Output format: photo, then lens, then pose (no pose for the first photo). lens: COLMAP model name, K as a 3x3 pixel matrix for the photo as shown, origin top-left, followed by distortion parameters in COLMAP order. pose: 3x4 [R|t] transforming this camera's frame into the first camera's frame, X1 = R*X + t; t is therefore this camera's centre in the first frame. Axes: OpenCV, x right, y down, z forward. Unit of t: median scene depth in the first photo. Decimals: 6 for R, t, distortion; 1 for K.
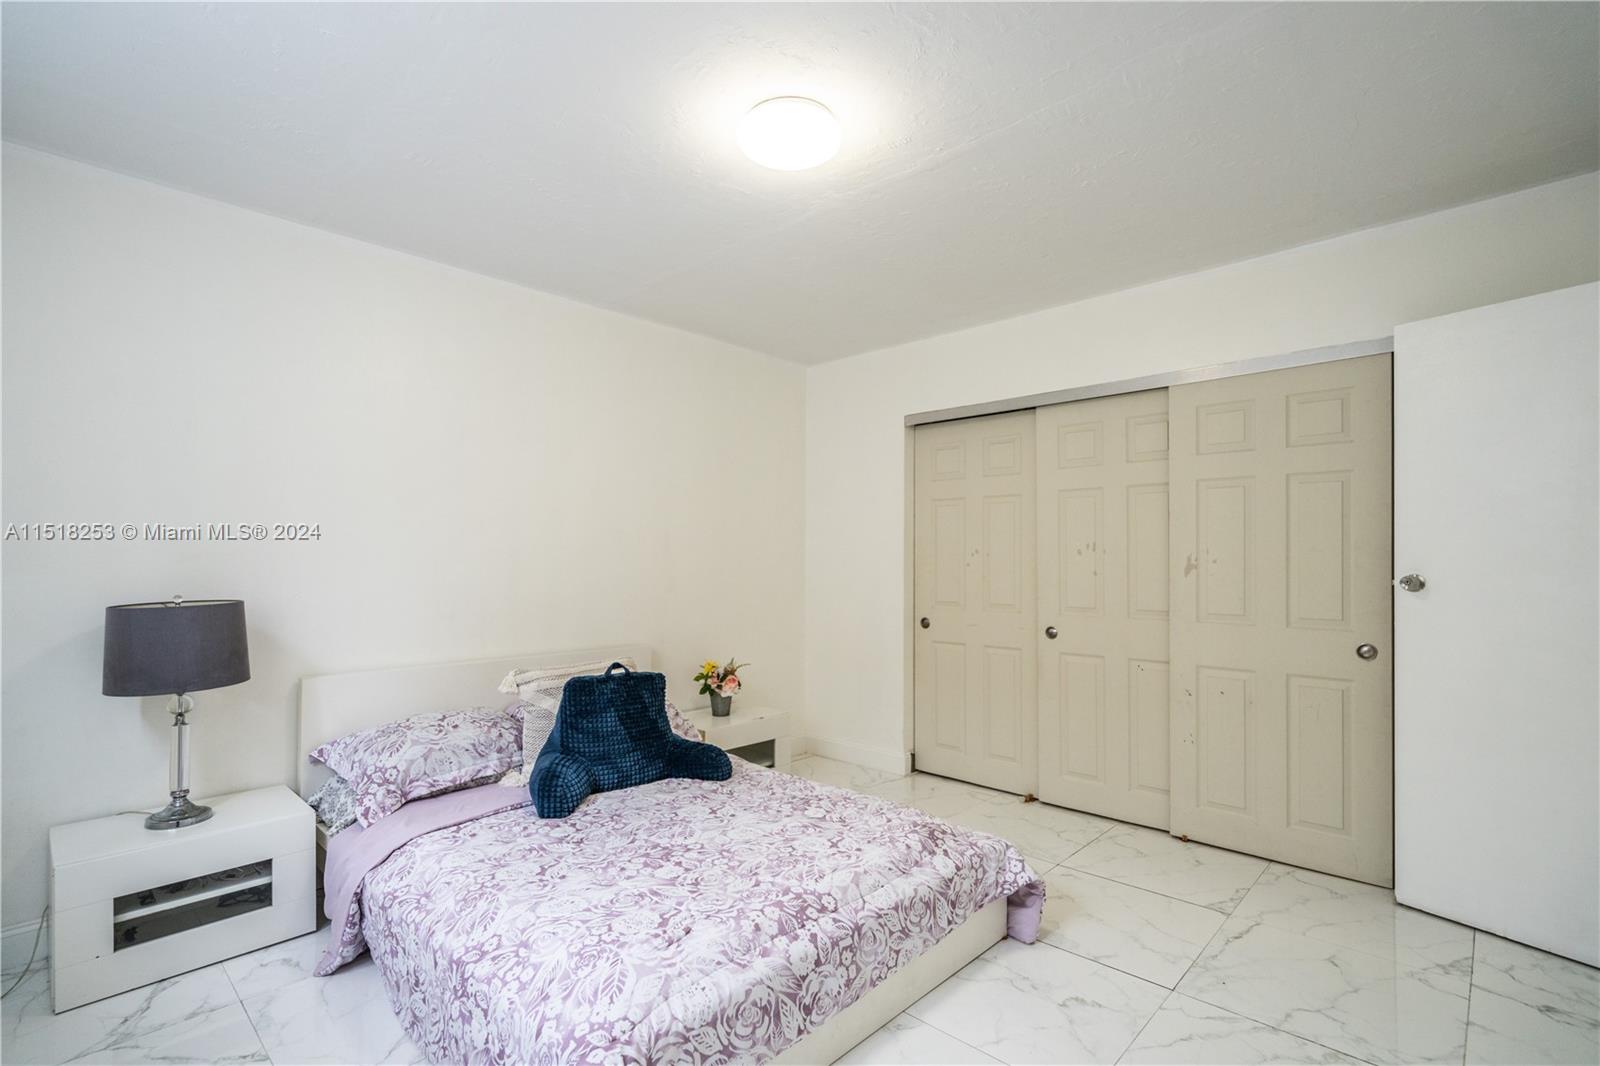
lens RADIAL K [[745.3, 0, 804.4], [0, 745.3, 528.5], [0, 0, 1]] dist [-0.003149, -0.000310]
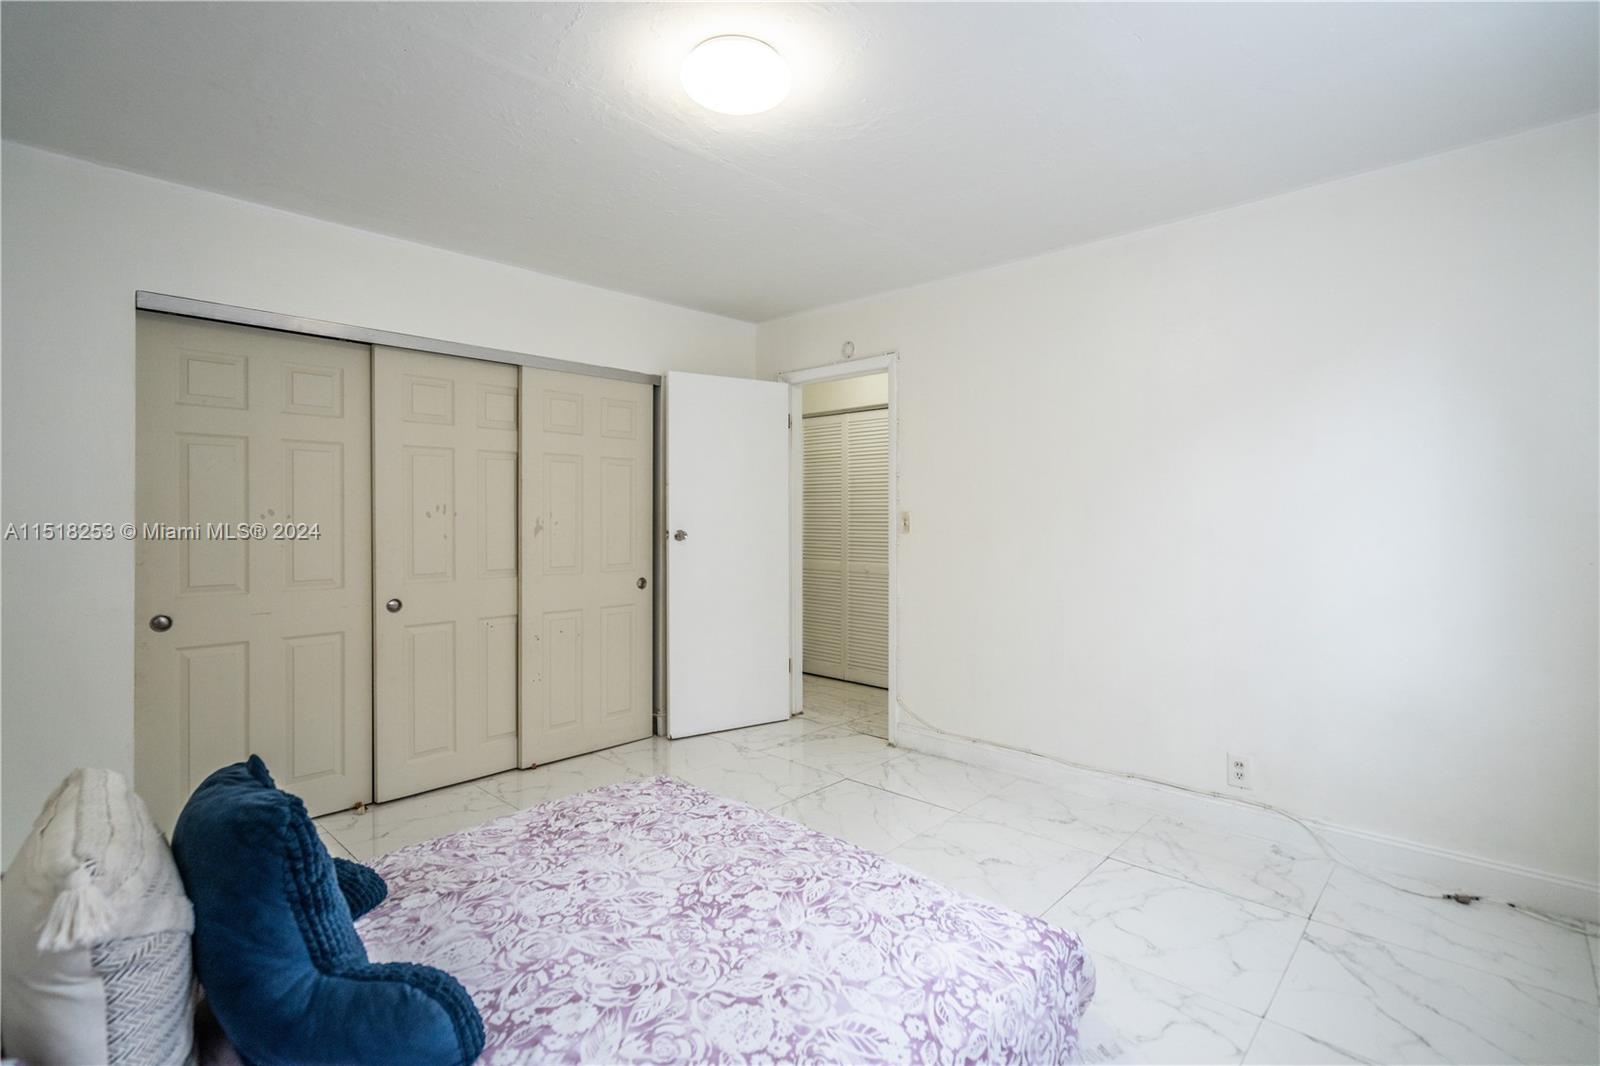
lens RADIAL K [[745.3, 0, 804.4], [0, 745.3, 528.5], [0, 0, 1]] dist [-0.003149, -0.000310]
pose [[-0.006053, -0.013572, 0.999890, -0.918094], [-0.035603, 0.999277, 0.013348, 0.033608], [-0.999348, -0.035518, -0.006532, 0.890000]]
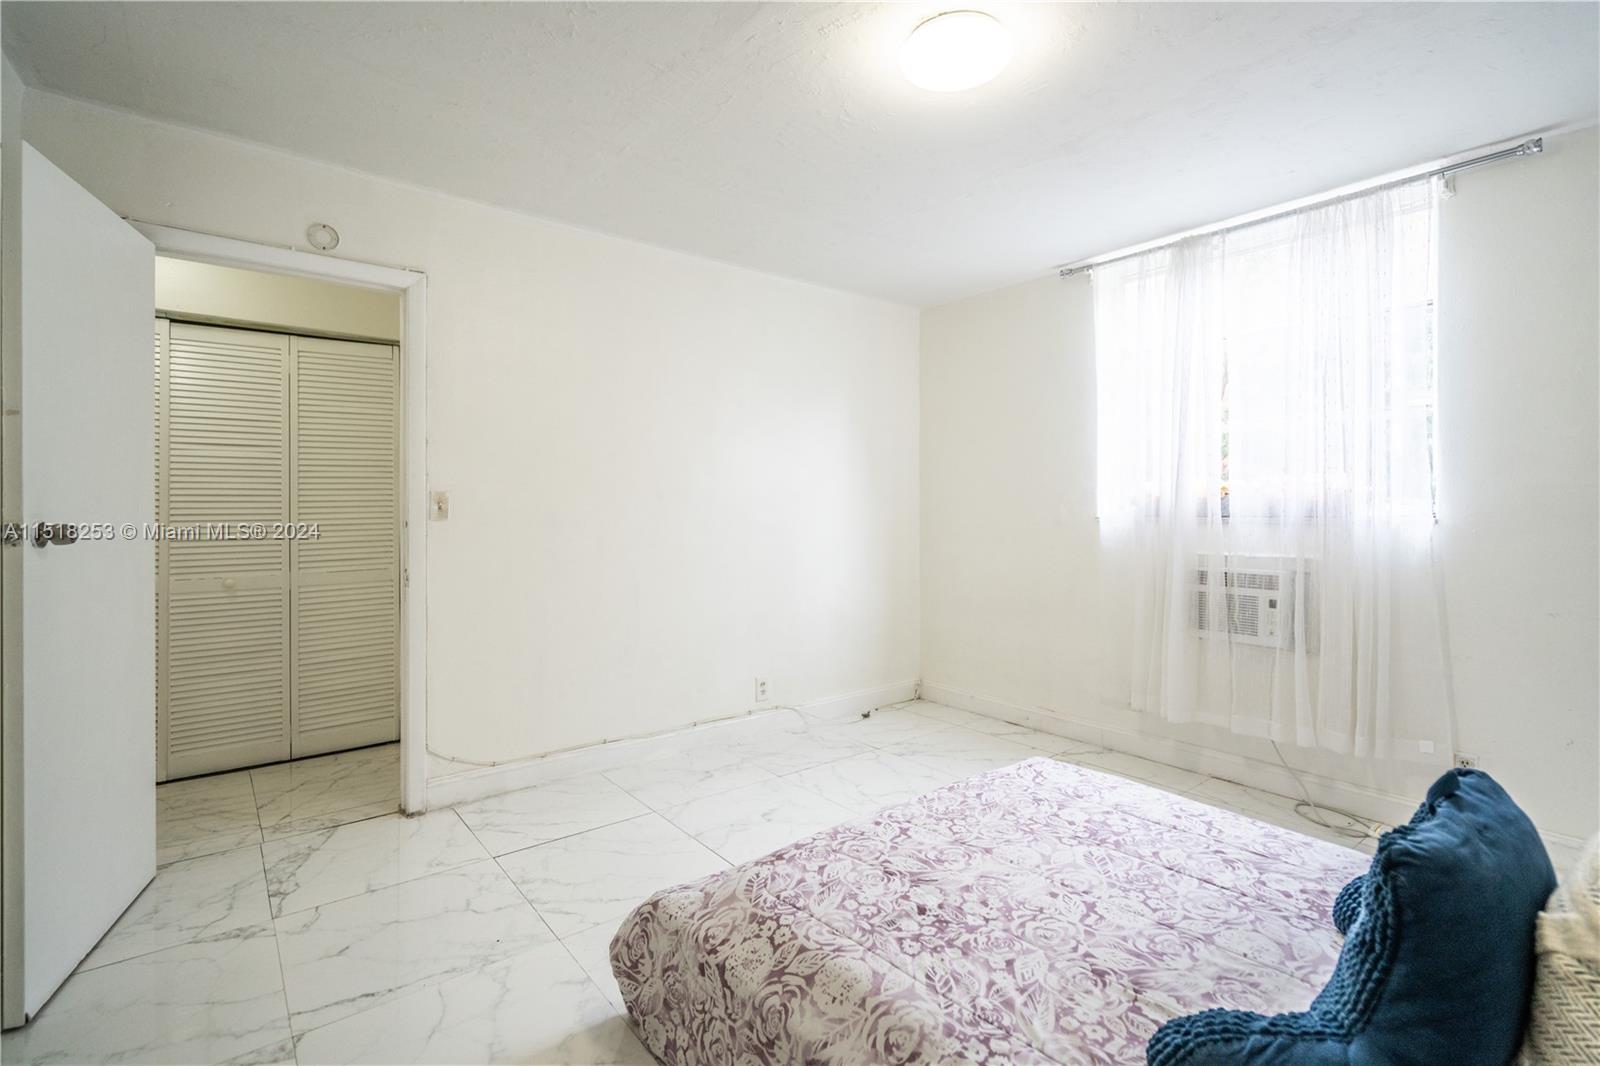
lens RADIAL K [[739.0, 0, 819.7], [0, 739.0, 510.9], [0, 0, 1]] dist [-0.000044, 0.000340]
pose [[-0.991691, -0.005533, 0.128524, 0.028725], [-0.009787, 0.999424, -0.032487, 0.080002], [-0.128270, -0.033475, -0.991174, 1.870699]]
